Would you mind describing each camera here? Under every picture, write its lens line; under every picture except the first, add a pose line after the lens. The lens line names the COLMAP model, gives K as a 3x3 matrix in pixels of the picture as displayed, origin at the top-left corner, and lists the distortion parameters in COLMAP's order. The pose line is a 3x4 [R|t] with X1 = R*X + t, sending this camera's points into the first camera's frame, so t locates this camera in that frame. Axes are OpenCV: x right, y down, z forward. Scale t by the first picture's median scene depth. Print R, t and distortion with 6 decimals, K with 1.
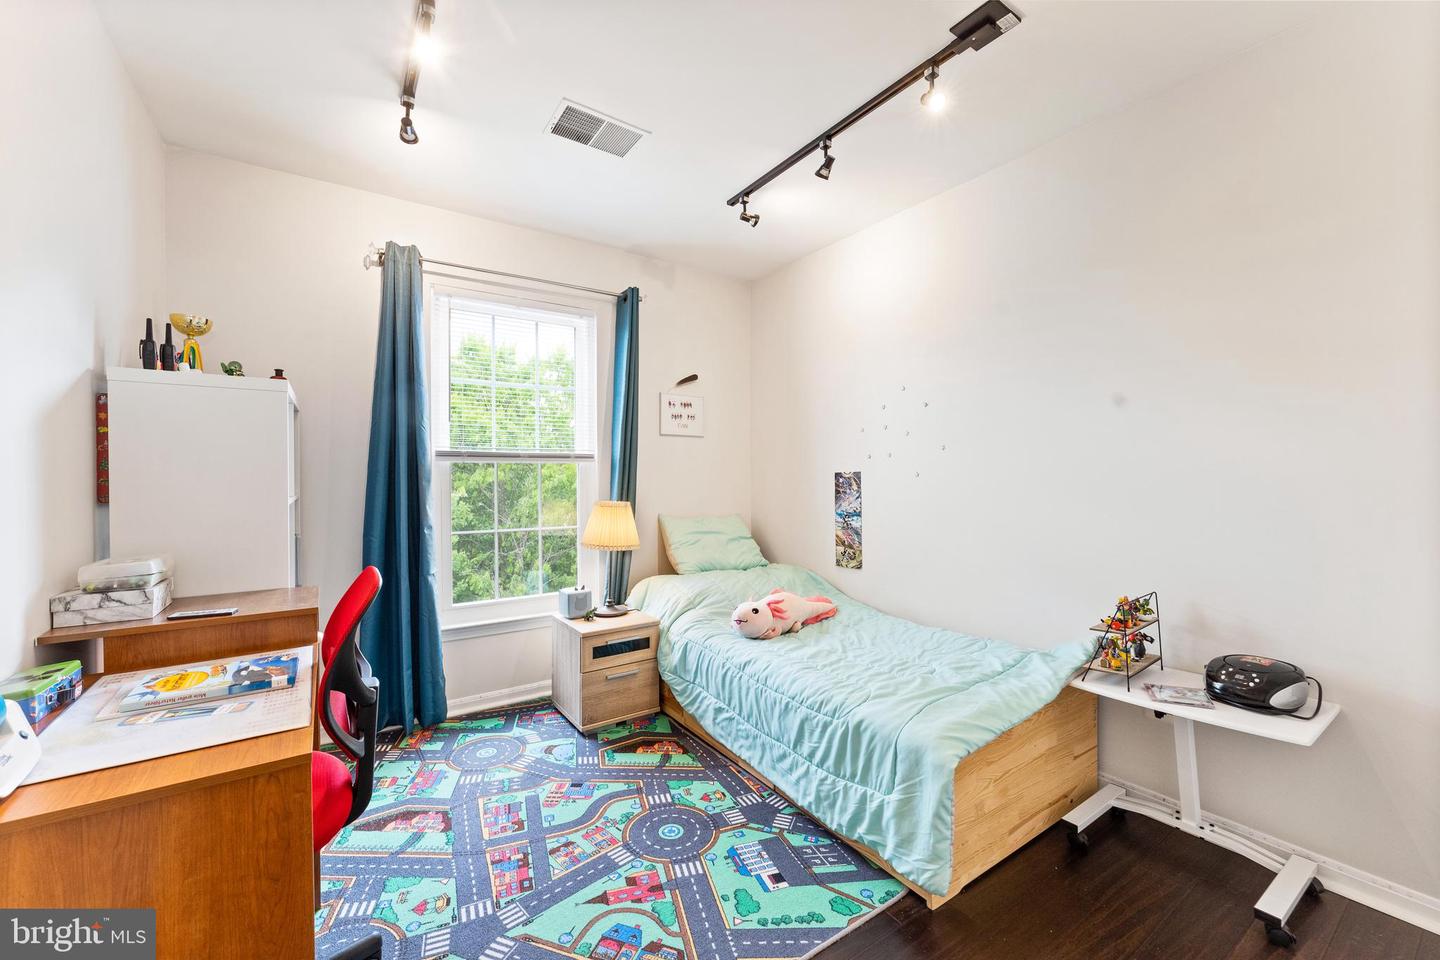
lens RADIAL K [[592.6, 0, 727.5], [0, 592.6, 481.3], [0, 0, 1]] dist [0.000409, 0.000063]
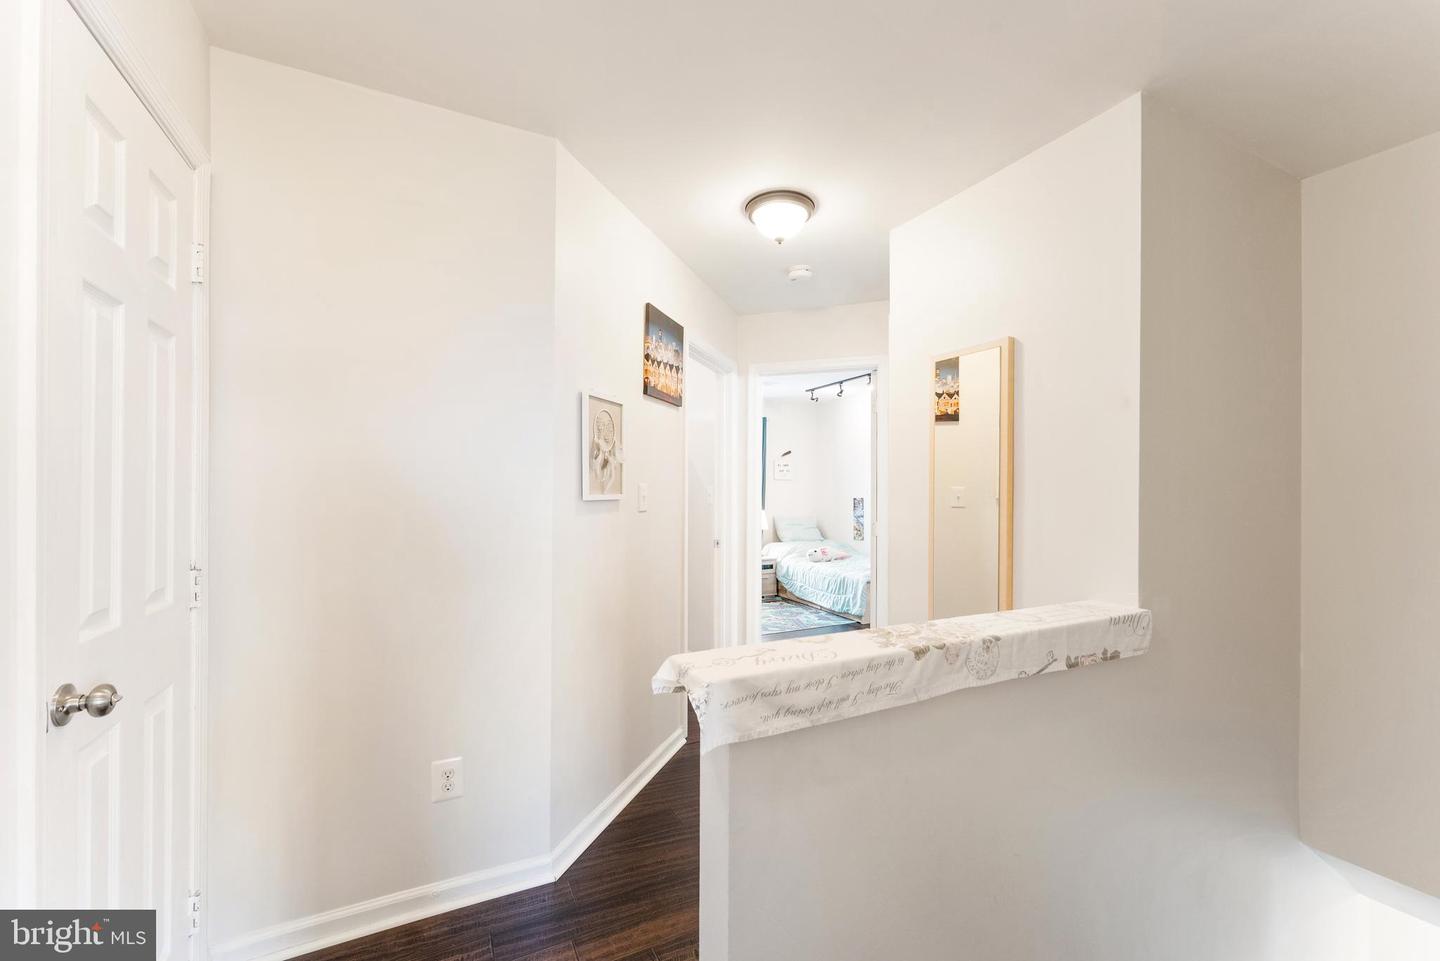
lens RADIAL K [[592.6, 0, 727.5], [0, 592.6, 481.8], [0, 0, 1]] dist [0.000409, 0.000063]
pose [[0.991725, 0.005874, -0.128244, -0.003764], [-0.007801, 0.999864, -0.014533, -0.046031], [0.128141, 0.015414, 0.991636, -1.506979]]
